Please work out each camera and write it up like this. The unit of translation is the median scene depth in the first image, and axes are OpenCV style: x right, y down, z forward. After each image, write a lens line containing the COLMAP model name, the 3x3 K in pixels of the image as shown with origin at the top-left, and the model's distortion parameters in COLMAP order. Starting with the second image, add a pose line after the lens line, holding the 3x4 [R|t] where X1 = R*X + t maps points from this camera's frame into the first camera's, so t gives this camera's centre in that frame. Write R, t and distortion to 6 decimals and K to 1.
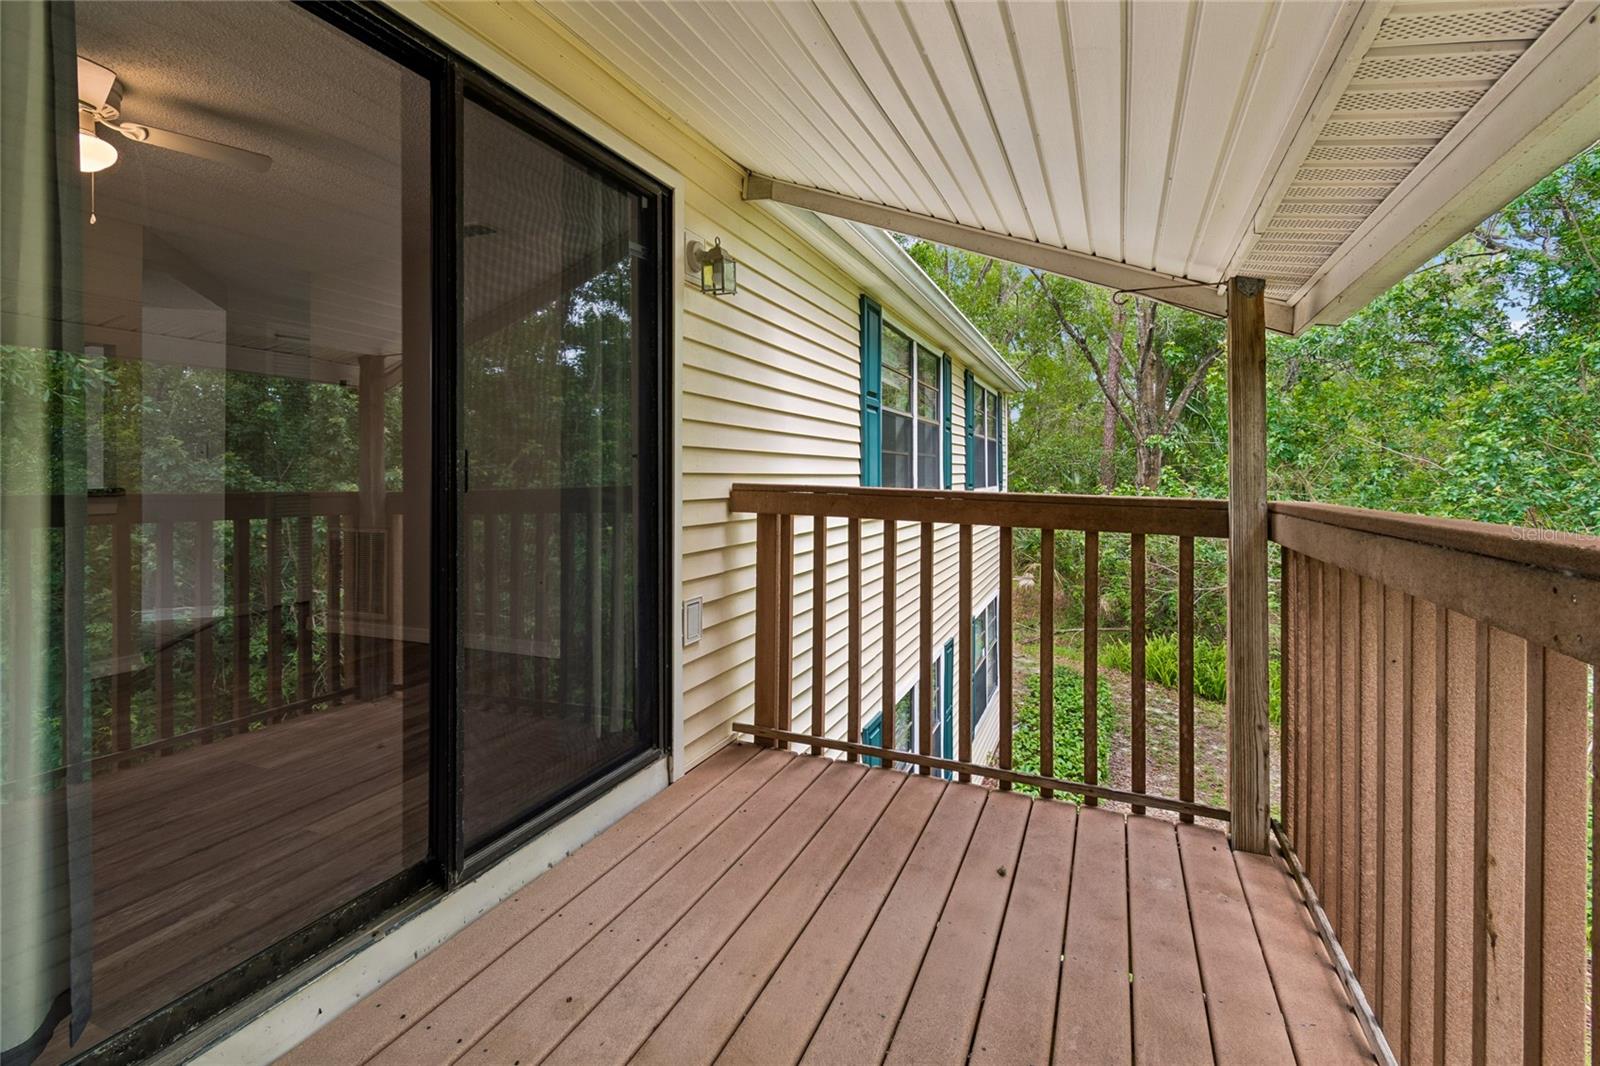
lens RADIAL K [[737.7, 0, 804.9], [0, 737.7, 477.7], [0, 0, 1]] dist [0.000685, -0.000134]
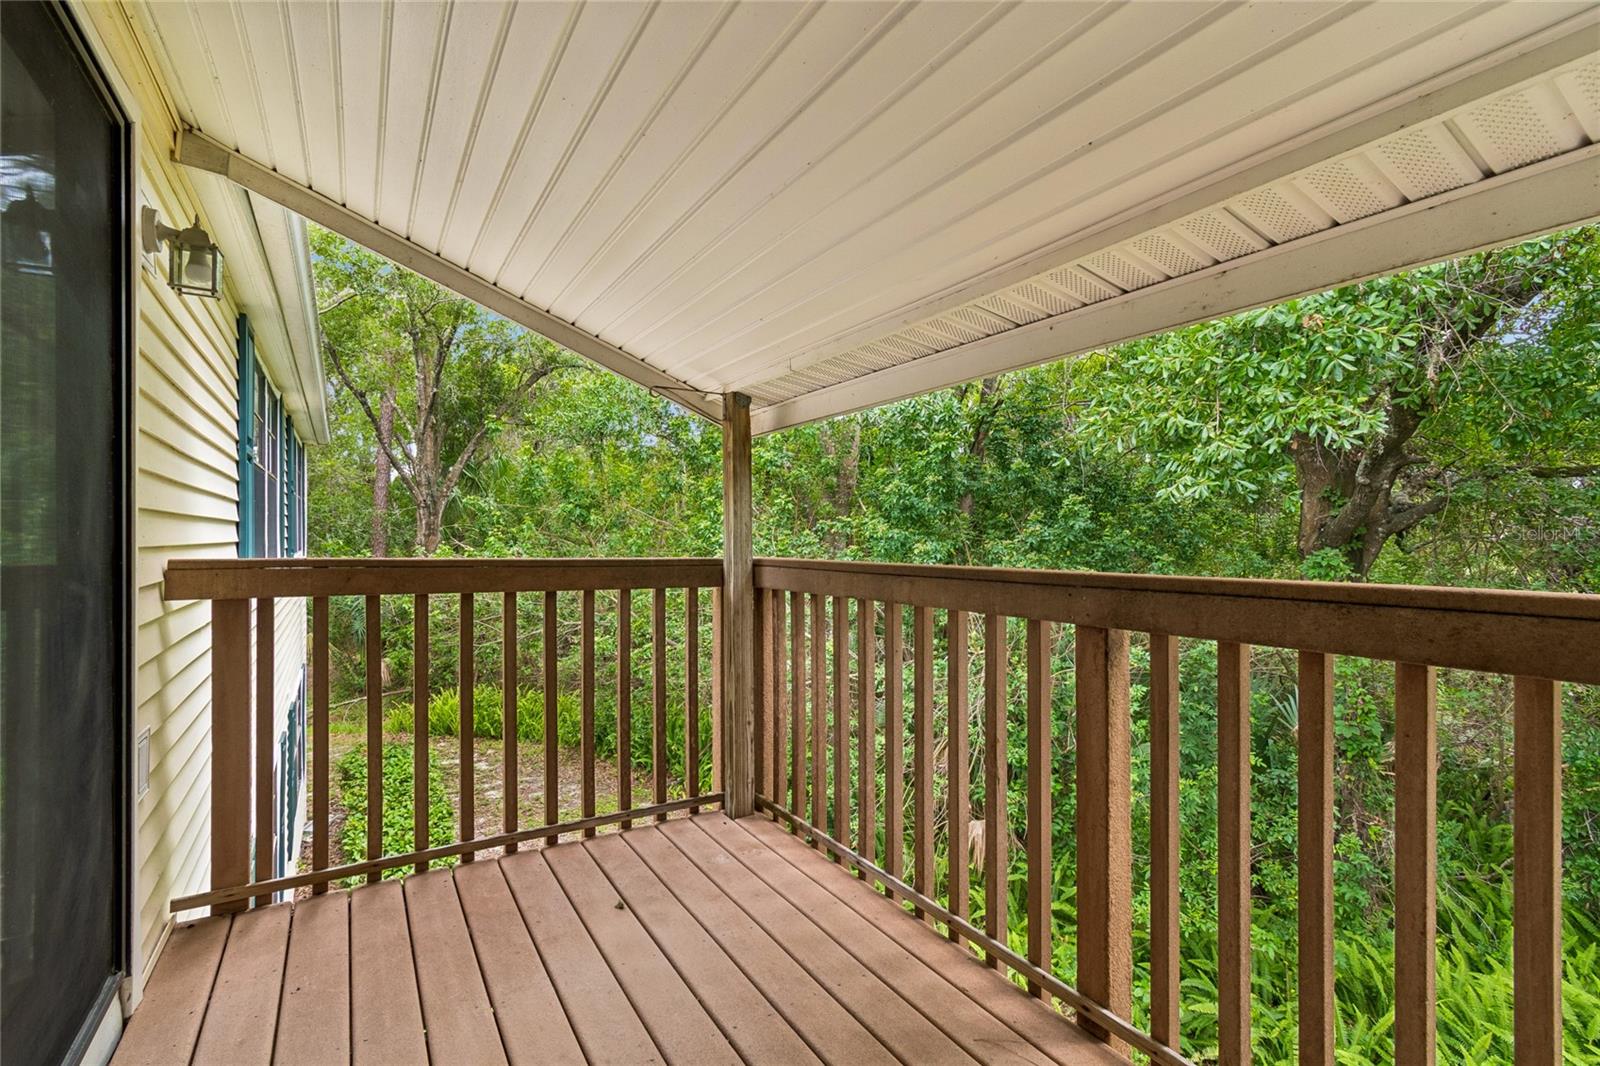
lens RADIAL K [[710.9, 0, 795.1], [0, 710.9, 532.6], [0, 0, 1]] dist [0.003059, -0.000707]
pose [[0.578690, -0.008800, 0.815500, -0.200449], [0.013399, 0.999909, 0.001281, -0.007639], [-0.815438, 0.010186, 0.578755, 0.079201]]
